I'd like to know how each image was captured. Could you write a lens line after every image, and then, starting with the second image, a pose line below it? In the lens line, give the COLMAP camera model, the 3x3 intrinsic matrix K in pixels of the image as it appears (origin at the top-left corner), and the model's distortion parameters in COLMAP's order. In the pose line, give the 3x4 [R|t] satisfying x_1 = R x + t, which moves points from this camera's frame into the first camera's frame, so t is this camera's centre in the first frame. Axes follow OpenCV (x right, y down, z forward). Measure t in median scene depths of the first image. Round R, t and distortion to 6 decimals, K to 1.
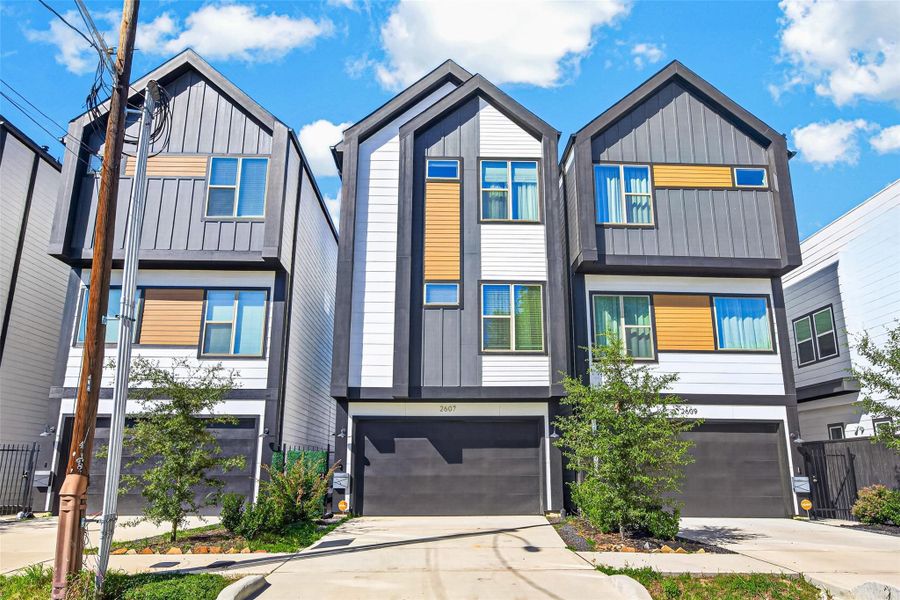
lens RADIAL K [[623.2, 0, 447.7], [0, 623.2, 303.0], [0, 0, 1]] dist [-0.004130, 0.016379]
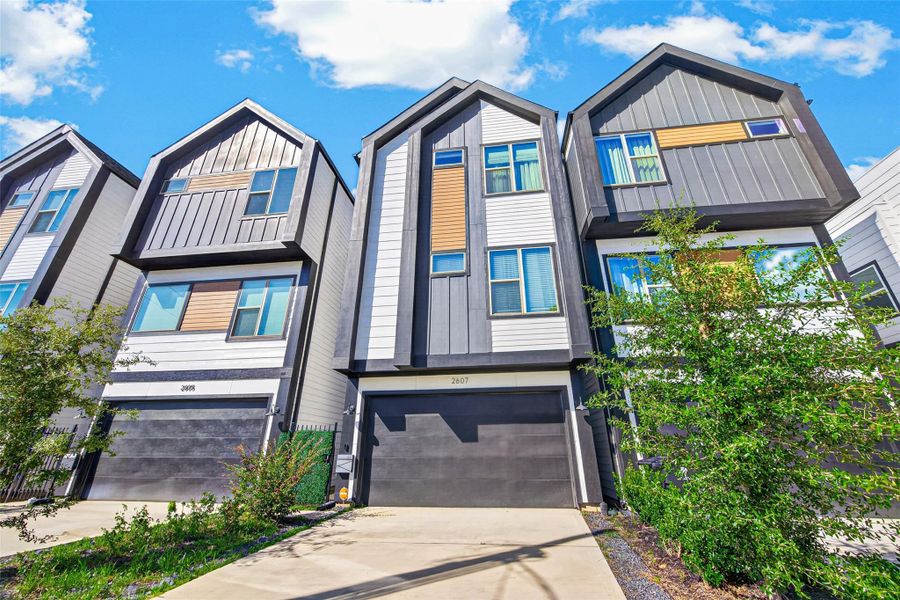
lens RADIAL K [[354.0, 0, 450.7], [0, 354.0, 292.0], [0, 0, 1]] dist [0.011250, -0.001953]
pose [[0.987952, -0.067339, -0.139339, 0.068633], [0.045269, 0.986736, -0.155891, 0.117332], [0.147989, 0.147705, 0.977897, 0.447102]]
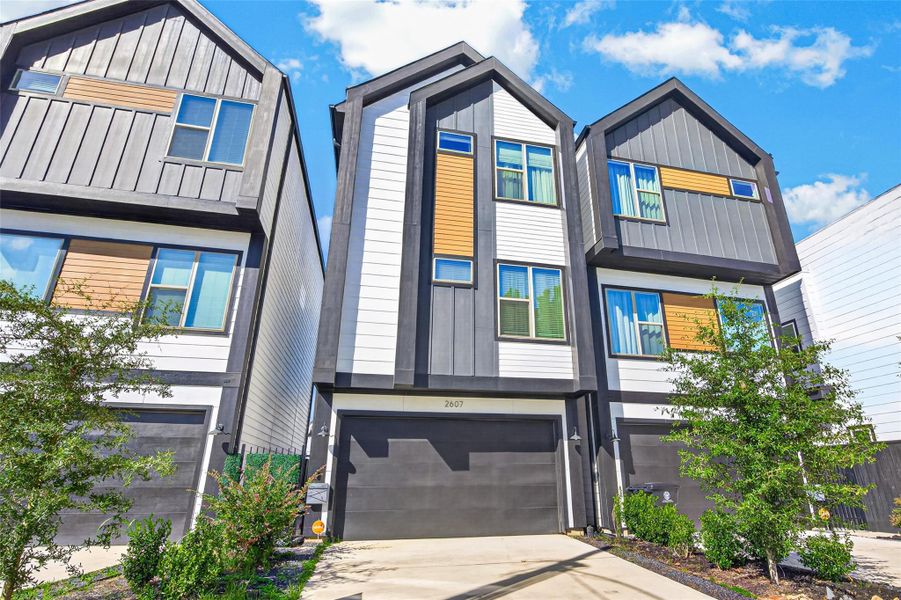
lens RADIAL K [[470.5, 0, 472.5], [0, 470.5, 303.3], [0, 0, 1]] dist [-0.001670, -0.001380]
pose [[0.980221, 0.065259, 0.186836, -0.101219], [-0.046397, 0.993536, -0.103606, 0.096420], [-0.192390, 0.092888, 0.976912, 0.350076]]
